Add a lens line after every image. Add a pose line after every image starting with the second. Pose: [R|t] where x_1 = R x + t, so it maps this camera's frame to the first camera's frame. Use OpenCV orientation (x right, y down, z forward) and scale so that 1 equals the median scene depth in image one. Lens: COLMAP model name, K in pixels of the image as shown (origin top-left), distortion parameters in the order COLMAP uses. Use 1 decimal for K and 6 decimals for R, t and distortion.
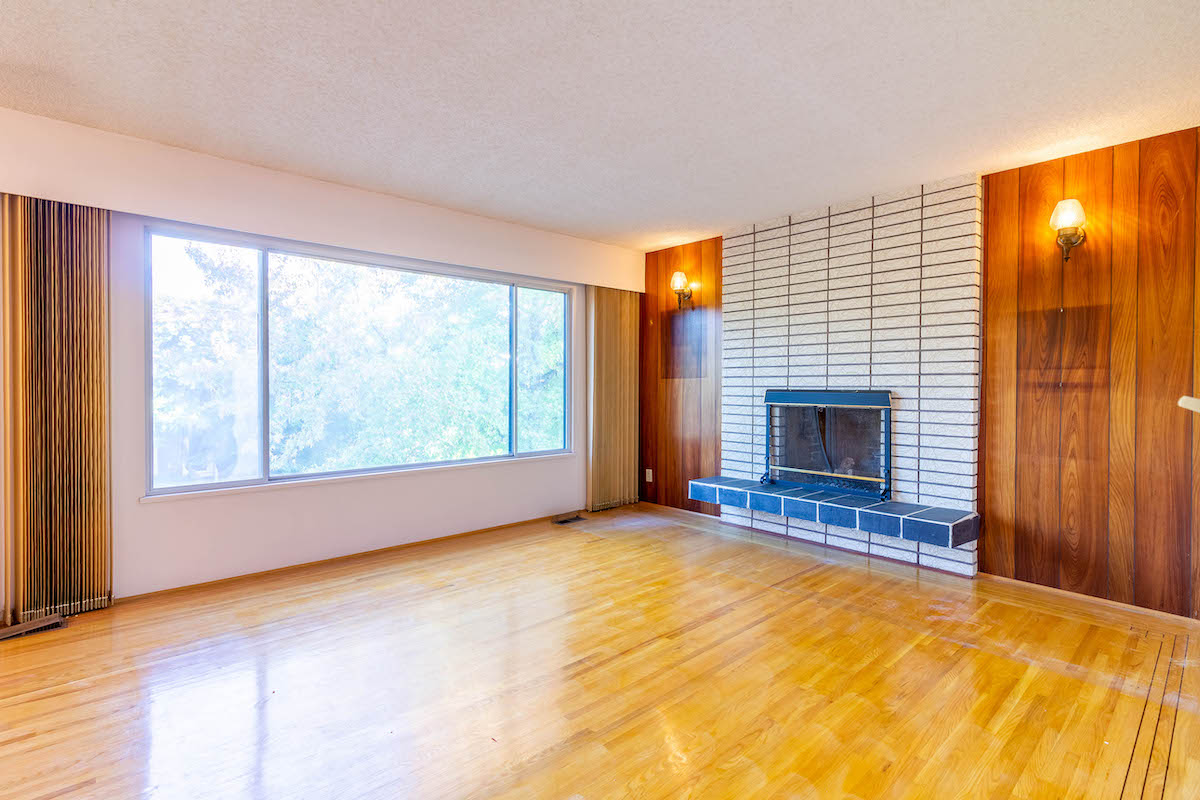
lens RADIAL K [[565.9, 0, 598.4], [0, 565.9, 391.2], [0, 0, 1]] dist [0.001481, 0.000363]
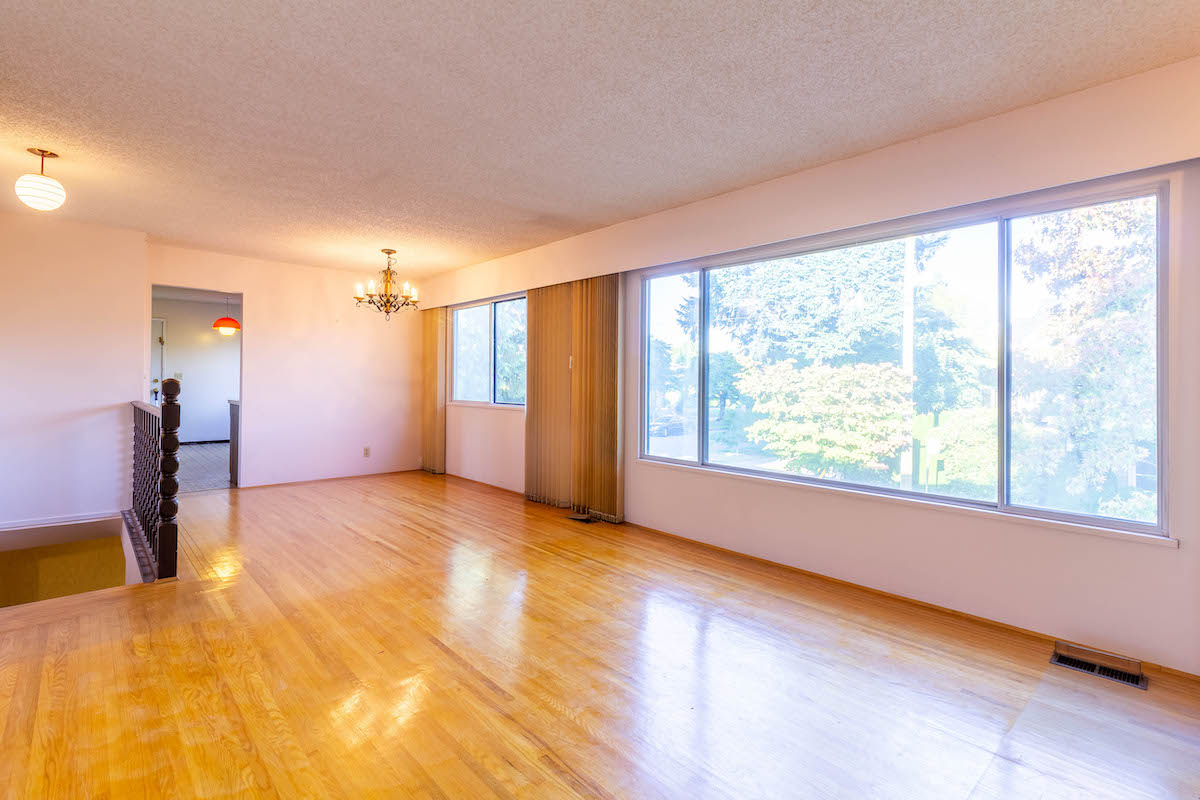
lens RADIAL K [[566.9, 0, 601.9], [0, 566.9, 376.8], [0, 0, 1]] dist [0.001621, 0.000085]
pose [[0.002617, -0.012506, -0.999918, 0.573638], [-0.021990, 0.999679, -0.012560, -0.005706], [0.999755, 0.022021, 0.002341, 0.755939]]
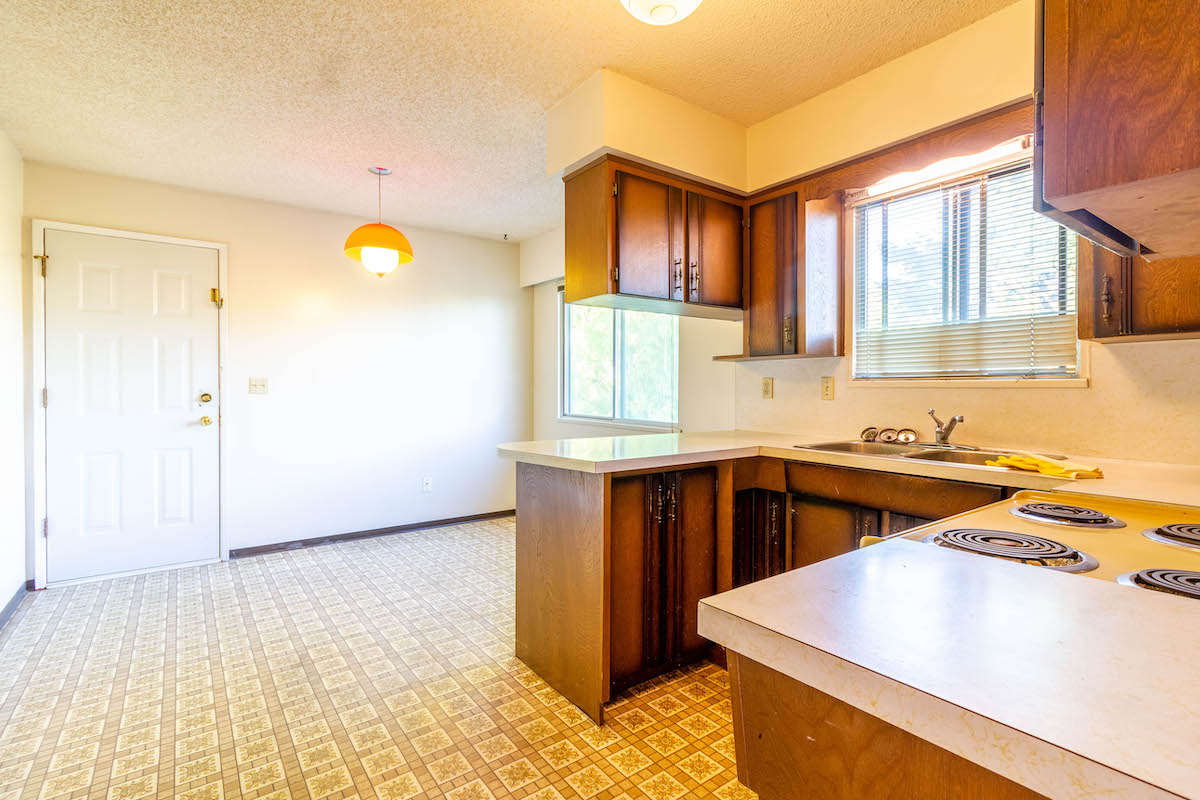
lens RADIAL K [[550.5, 0, 601.9], [0, 550.5, 394.0], [0, 0, 1]] dist [0.001225, 0.000133]
pose [[-0.086242, 0.002494, -0.996271, -1.026131], [-0.014385, 0.999890, 0.003748, 0.002763], [0.996170, 0.014655, -0.086197, -0.423237]]
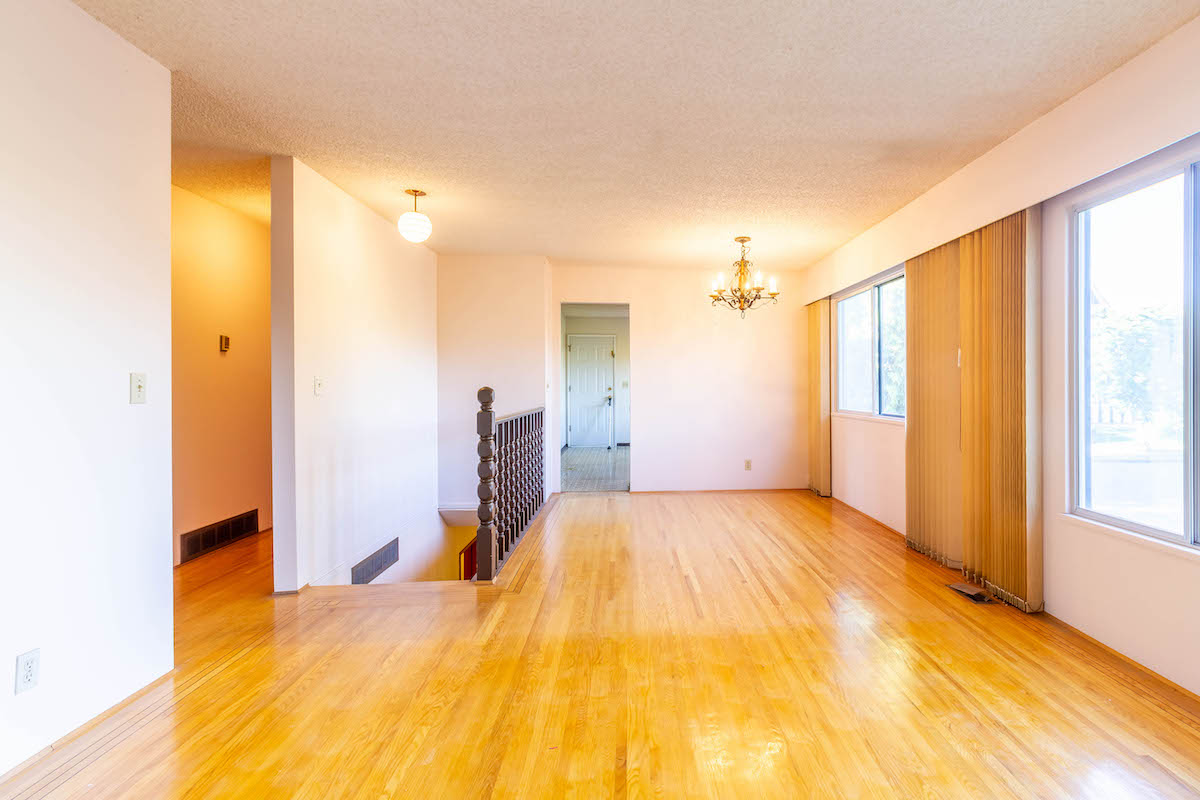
lens RADIAL K [[592.0, 0, 680.3], [0, 592.0, 387.5], [0, 0, 1]] dist [0.001666, -0.000237]
pose [[-0.604276, -0.001578, -0.796773, 0.253649], [-0.011008, 0.999919, 0.006368, -0.007887], [0.796699, 0.012619, -0.604245, 0.906866]]
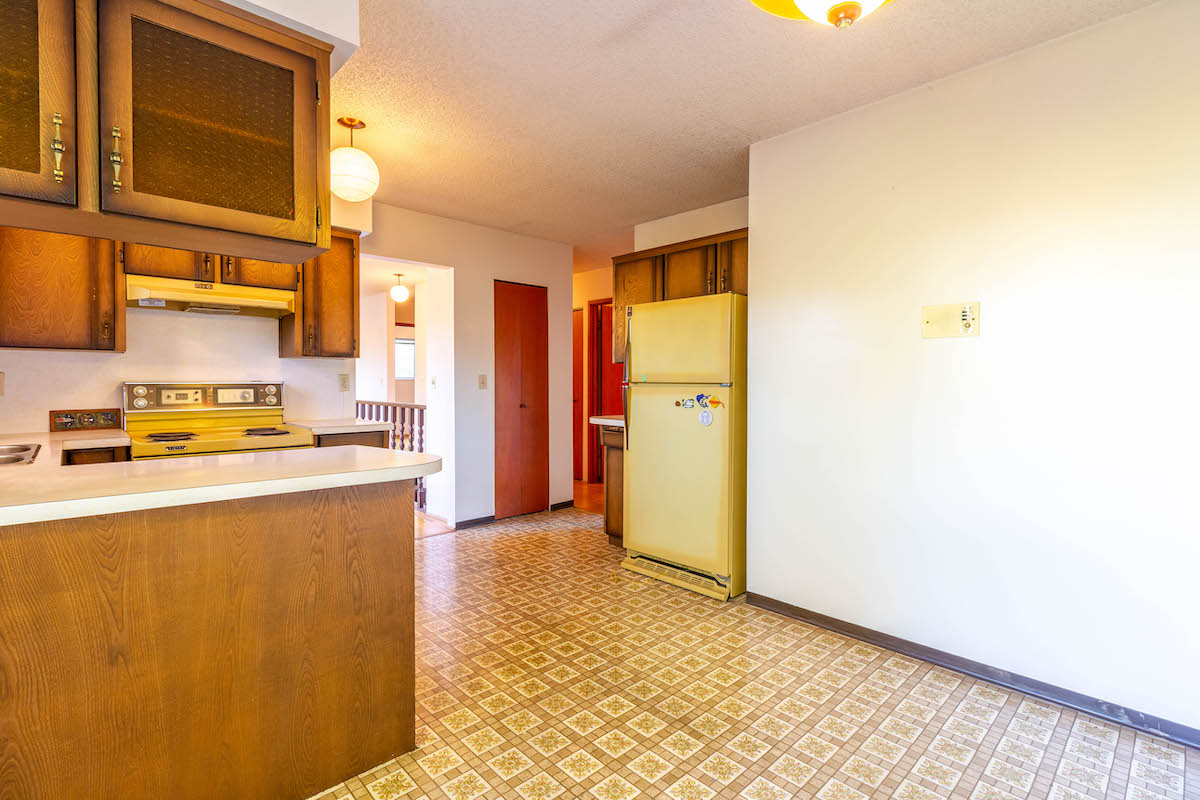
lens RADIAL K [[565.9, 0, 598.4], [0, 565.9, 391.2], [0, 0, 1]] dist [0.001481, 0.000363]
pose [[-0.019820, -0.023980, 0.999516, -2.163269], [0.008257, 0.999674, 0.024148, -0.006763], [-0.999769, 0.008731, -0.019615, -0.732435]]
